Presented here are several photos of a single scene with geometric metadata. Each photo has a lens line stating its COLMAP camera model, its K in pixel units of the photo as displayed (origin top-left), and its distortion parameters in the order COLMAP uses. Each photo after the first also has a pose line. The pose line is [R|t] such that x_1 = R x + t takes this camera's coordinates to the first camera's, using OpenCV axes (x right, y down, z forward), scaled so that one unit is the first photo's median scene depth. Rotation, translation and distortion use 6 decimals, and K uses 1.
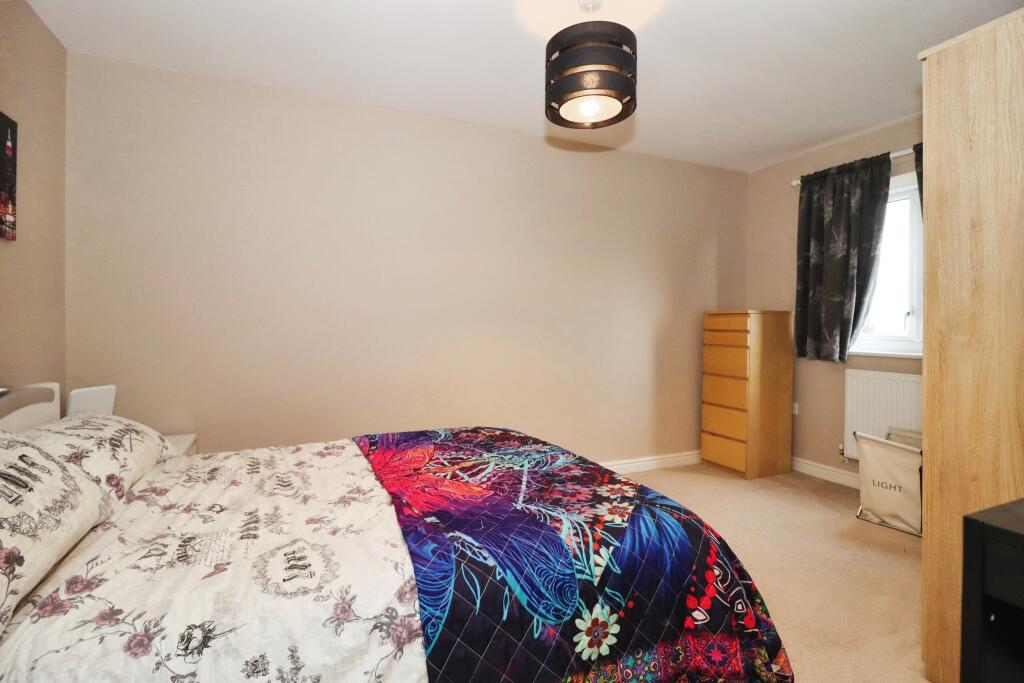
lens RADIAL K [[489.4, 0, 510.9], [0, 489.4, 354.6], [0, 0, 1]] dist [0.000328, -0.000129]
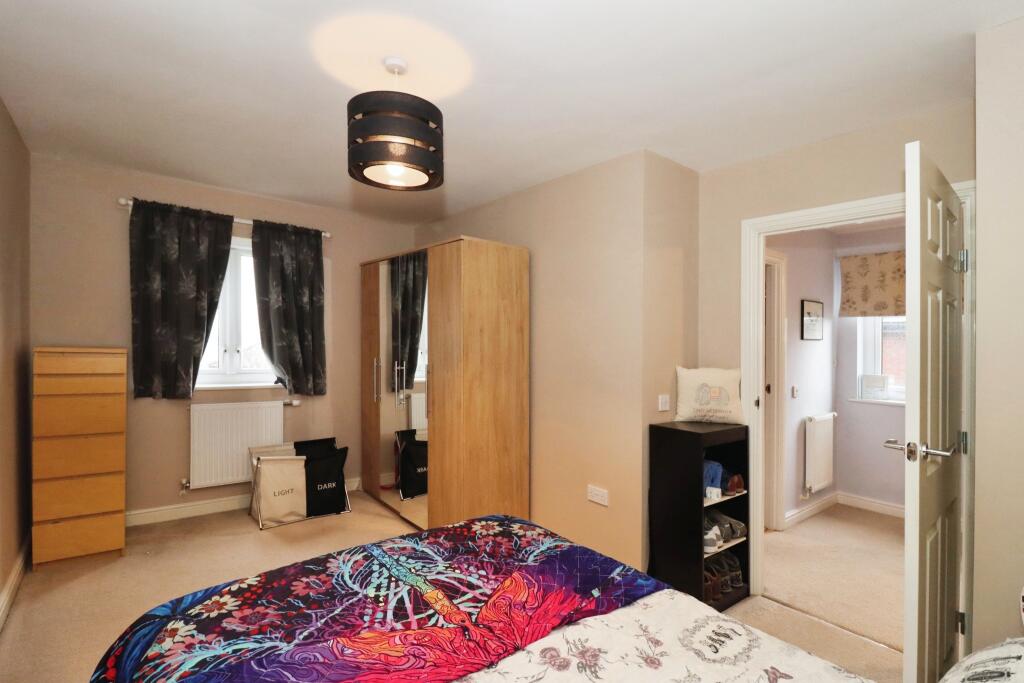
lens RADIAL K [[488.0, 0, 512.0], [0, 488.0, 341.5], [0, 0, 1]] dist [-0.000344, -0.000295]
pose [[-0.255210, -0.012276, 0.966808, -0.845649], [0.023429, 0.999547, 0.018876, -0.186340], [-0.966602, 0.027469, -0.254807, 1.039940]]
